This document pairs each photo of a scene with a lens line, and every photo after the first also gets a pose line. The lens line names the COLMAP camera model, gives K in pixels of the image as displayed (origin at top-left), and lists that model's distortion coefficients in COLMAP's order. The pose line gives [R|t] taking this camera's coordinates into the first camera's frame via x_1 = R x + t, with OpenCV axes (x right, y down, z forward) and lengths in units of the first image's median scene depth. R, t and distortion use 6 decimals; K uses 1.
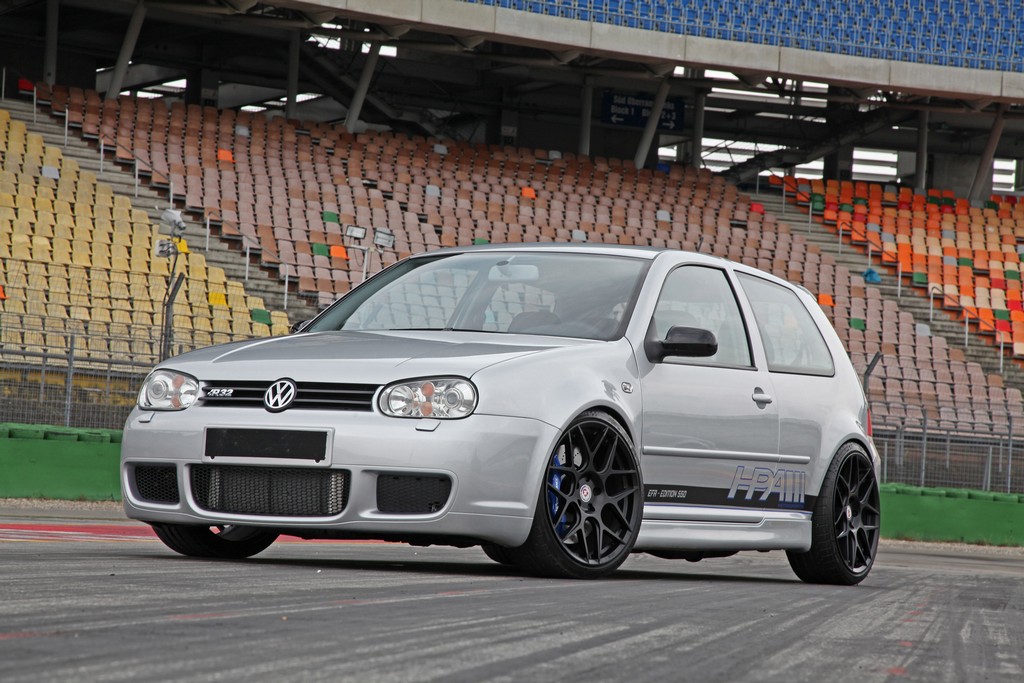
lens RADIAL K [[2976.2, 0, 524.0], [0, 2976.2, 310.2], [0, 0, 1]] dist [0.701827, 0.000000]
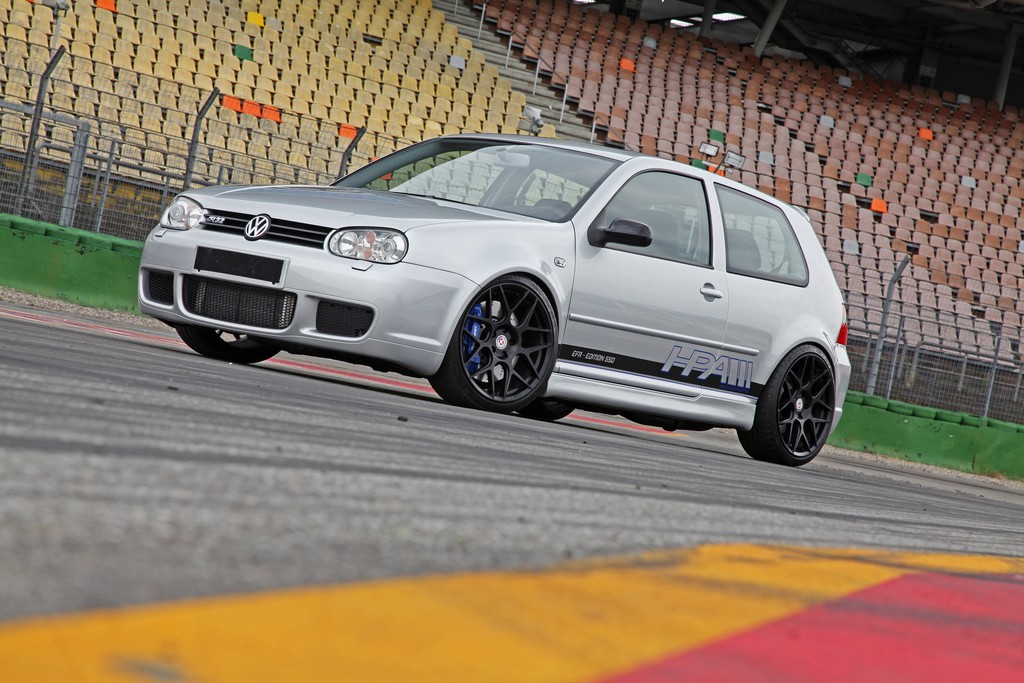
lens RADIAL K [[2976.2, 0, 511.9], [0, 2976.2, 346.0], [0, 0, 1]] dist [0.701827, 0.000000]
pose [[0.979601, 0.132272, -0.151284, 0.178827], [-0.126517, 0.990846, 0.047096, 0.004830], [0.156129, -0.026995, 0.987368, -0.161563]]
